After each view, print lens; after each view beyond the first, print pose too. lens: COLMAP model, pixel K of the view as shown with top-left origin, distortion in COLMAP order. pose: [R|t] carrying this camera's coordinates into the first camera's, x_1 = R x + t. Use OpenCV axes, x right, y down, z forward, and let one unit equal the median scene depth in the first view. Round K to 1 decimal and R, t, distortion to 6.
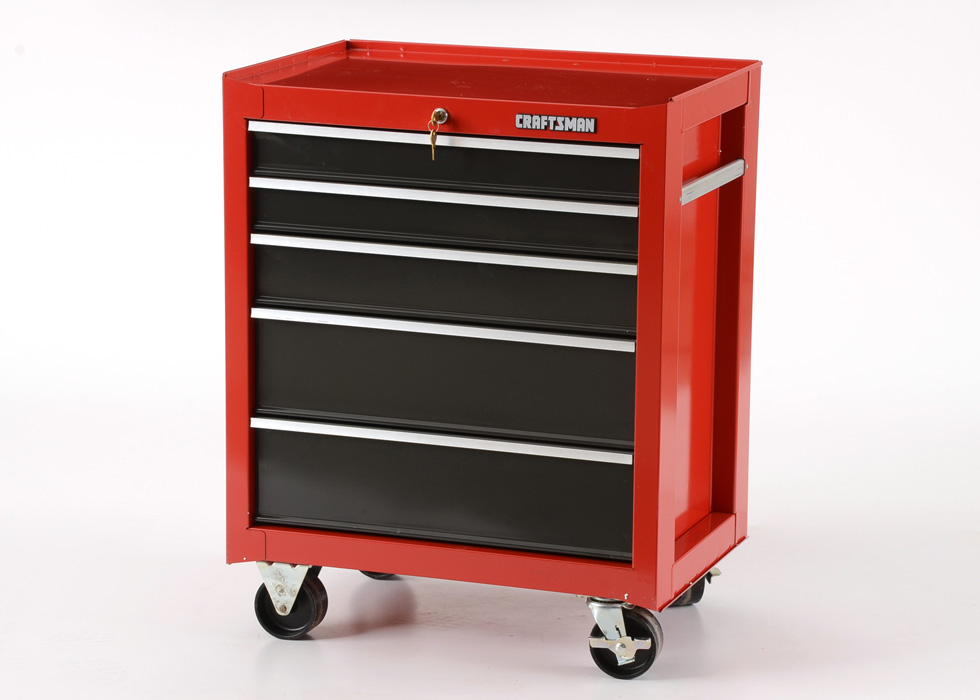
lens RADIAL K [[3389.9, 0, 490.0], [0, 3389.9, 350.0], [0, 0, 1]] dist [1.050422, -0.012145]
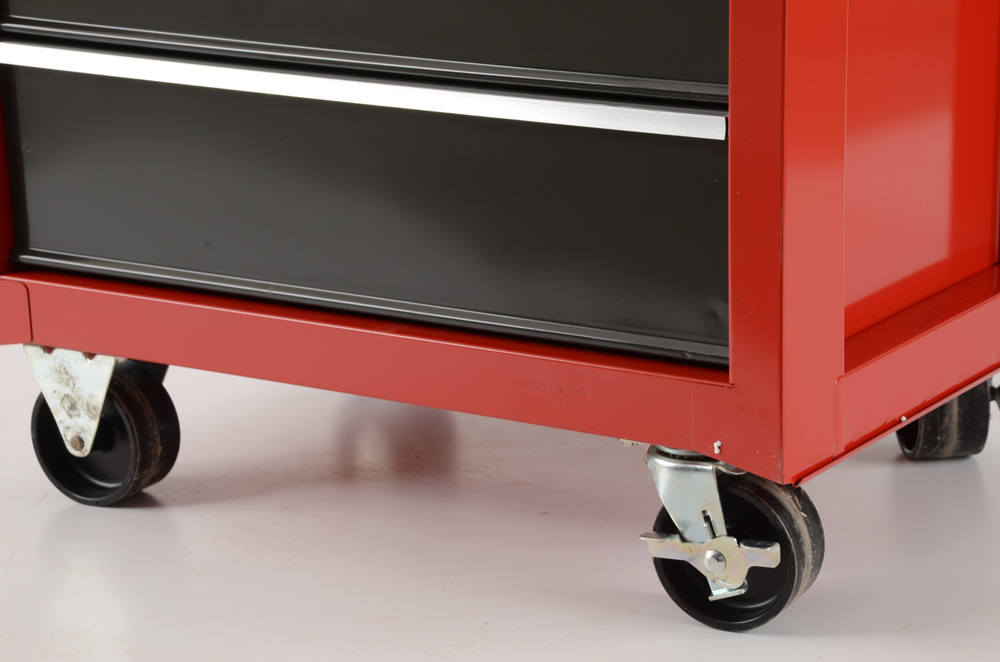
lens RADIAL K [[3041.9, 0, 500.0], [0, 3041.9, 331.0], [0, 0, 1]] dist [0.015654, 0.411134]
pose [[0.951497, 0.020443, -0.306978, 0.130423], [0.000879, 0.997605, 0.069160, 0.030809], [0.307657, -0.066075, 0.949200, 0.624637]]
